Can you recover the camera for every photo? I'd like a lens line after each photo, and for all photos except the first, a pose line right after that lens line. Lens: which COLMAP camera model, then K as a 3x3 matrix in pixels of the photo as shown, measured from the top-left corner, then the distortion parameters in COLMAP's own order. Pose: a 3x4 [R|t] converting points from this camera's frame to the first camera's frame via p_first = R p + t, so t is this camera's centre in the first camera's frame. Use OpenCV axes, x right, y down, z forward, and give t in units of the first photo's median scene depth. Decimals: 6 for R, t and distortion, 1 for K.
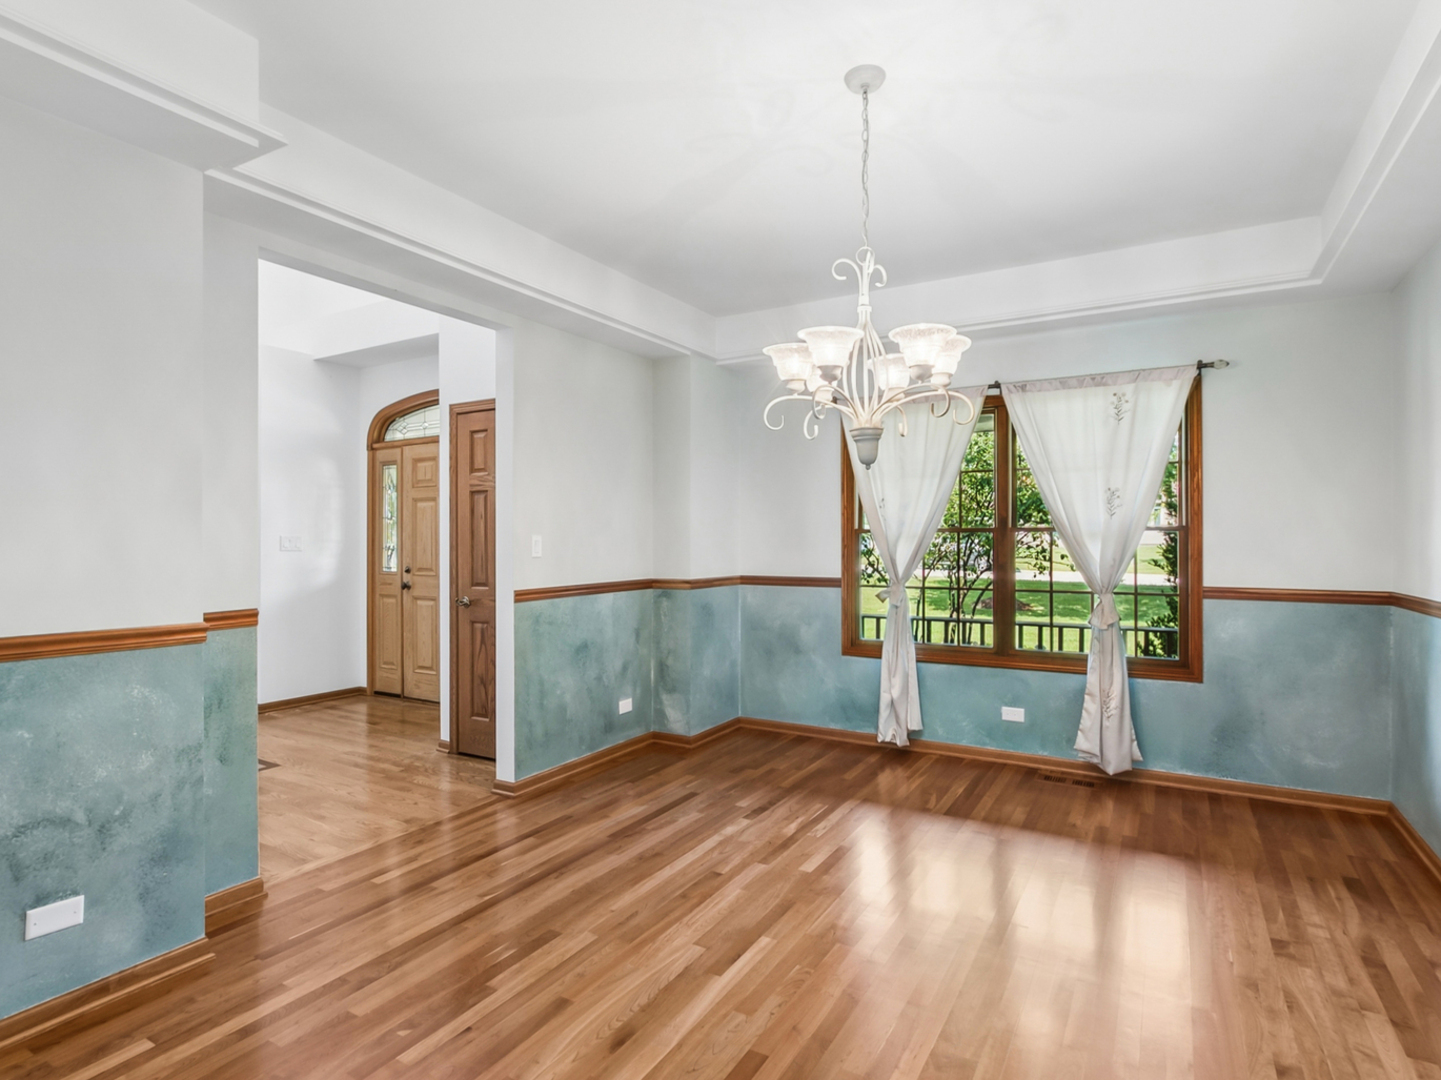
lens RADIAL K [[744.6, 0, 719.2], [0, 744.6, 543.4], [0, 0, 1]] dist [-0.002177, -0.000636]
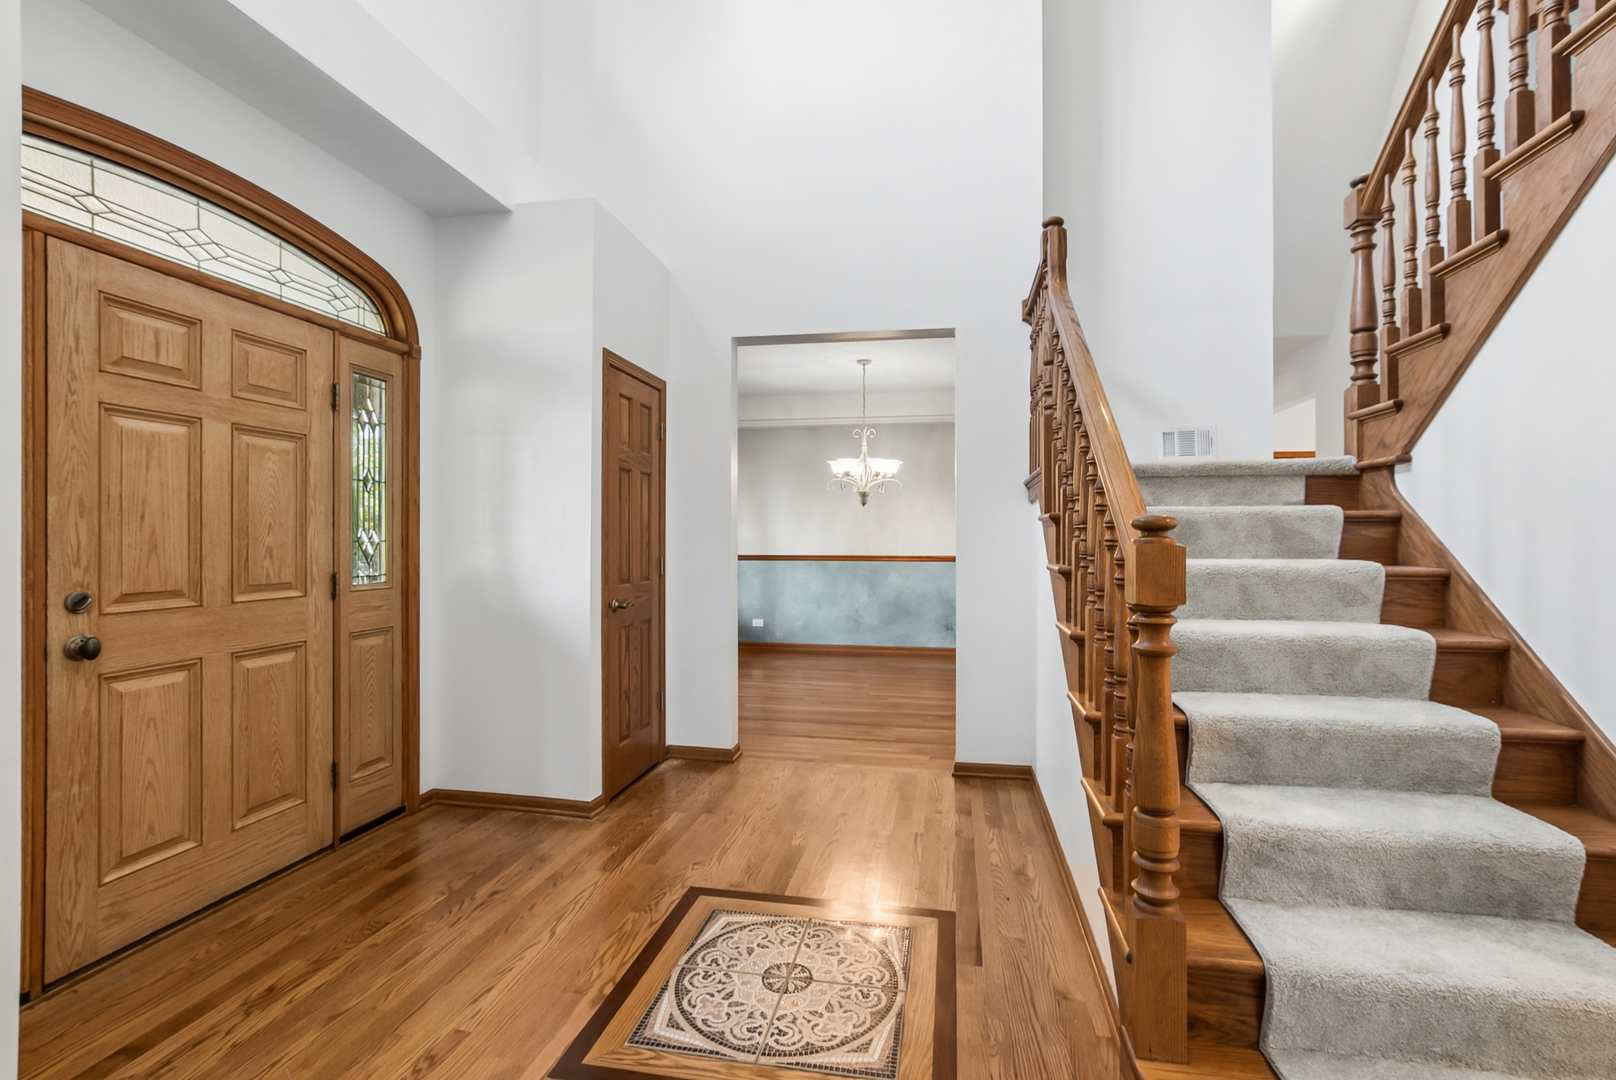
lens RADIAL K [[722.3, 0, 807.8], [0, 722.3, 539.3], [0, 0, 1]] dist [-0.009309, 0.001091]
pose [[-0.339439, 0.002941, 0.940623, -0.854294], [-0.000700, 0.999994, -0.003379, 0.007060], [-0.940628, -0.001806, -0.339435, 0.800809]]
